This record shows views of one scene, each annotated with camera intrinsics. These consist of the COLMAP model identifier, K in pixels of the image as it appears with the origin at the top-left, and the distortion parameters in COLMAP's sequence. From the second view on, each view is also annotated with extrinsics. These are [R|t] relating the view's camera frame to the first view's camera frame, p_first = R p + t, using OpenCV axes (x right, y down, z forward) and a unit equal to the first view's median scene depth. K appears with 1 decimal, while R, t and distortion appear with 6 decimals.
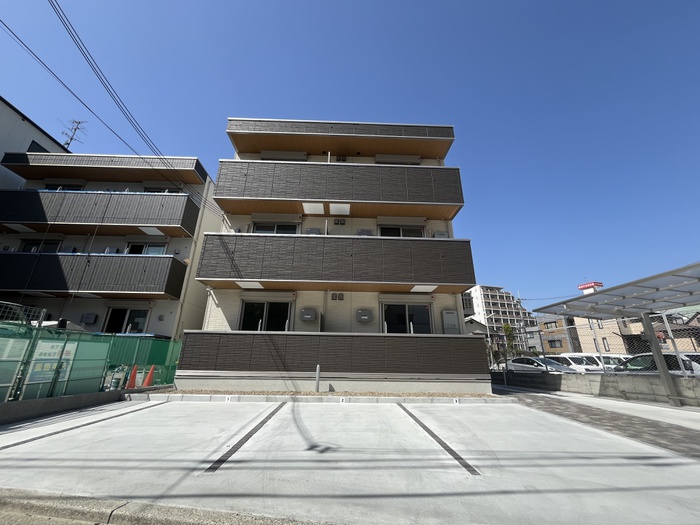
lens RADIAL K [[282.8, 0, 348.2], [0, 282.8, 261.8], [0, 0, 1]] dist [-0.001837, -0.000407]
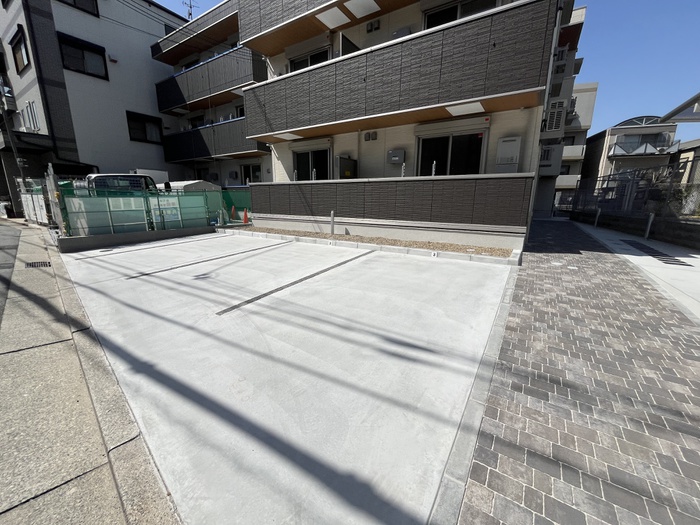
lens RADIAL K [[282.8, 0, 348.2], [0, 282.8, 261.8], [0, 0, 1]] dist [-0.001837, -0.000407]
pose [[0.821031, 0.116079, -0.558957, 0.466099], [0.200187, 0.858399, 0.472311, 0.030802], [0.534633, -0.499678, 0.681535, 0.174298]]
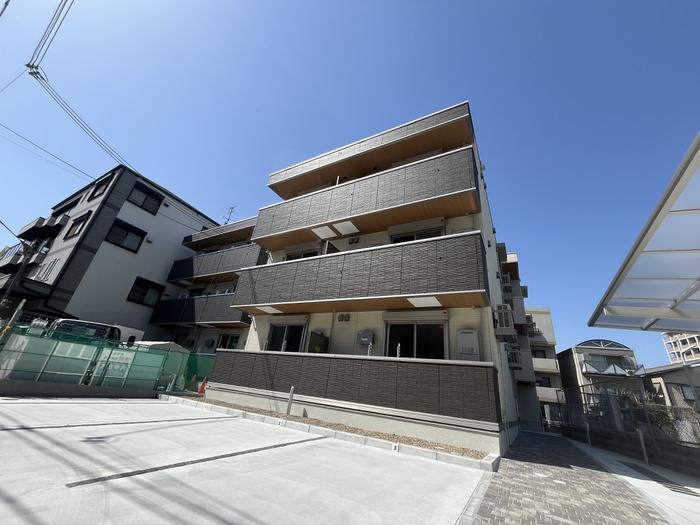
lens RADIAL K [[282.8, 0, 348.2], [0, 282.8, 261.8], [0, 0, 1]] dist [-0.001837, -0.000407]
pose [[0.846993, -0.144519, -0.511583, 0.511779], [0.080534, 0.986114, -0.145236, 0.081842], [0.525468, 0.081814, 0.846871, 0.197992]]
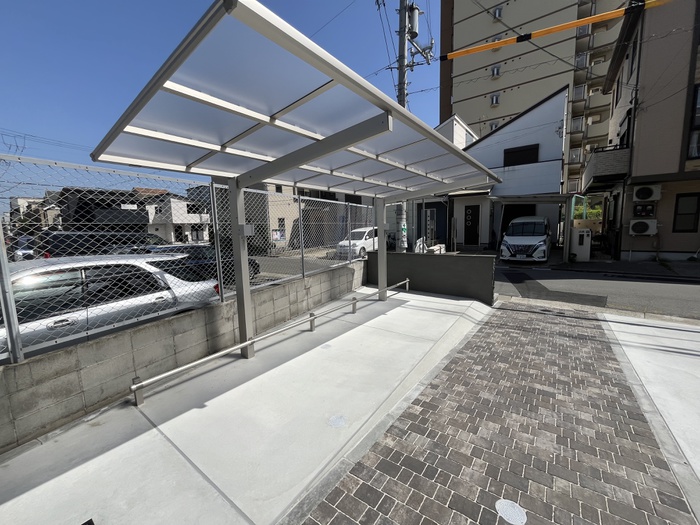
lens RADIAL K [[282.8, 0, 348.2], [0, 282.8, 261.8], [0, 0, 1]] dist [-0.001837, -0.000407]
pose [[-0.782336, -0.060857, 0.619876, 0.497197], [-0.195554, 0.968891, -0.151685, 0.272938], [-0.591362, -0.239888, -0.769899, 0.962433]]
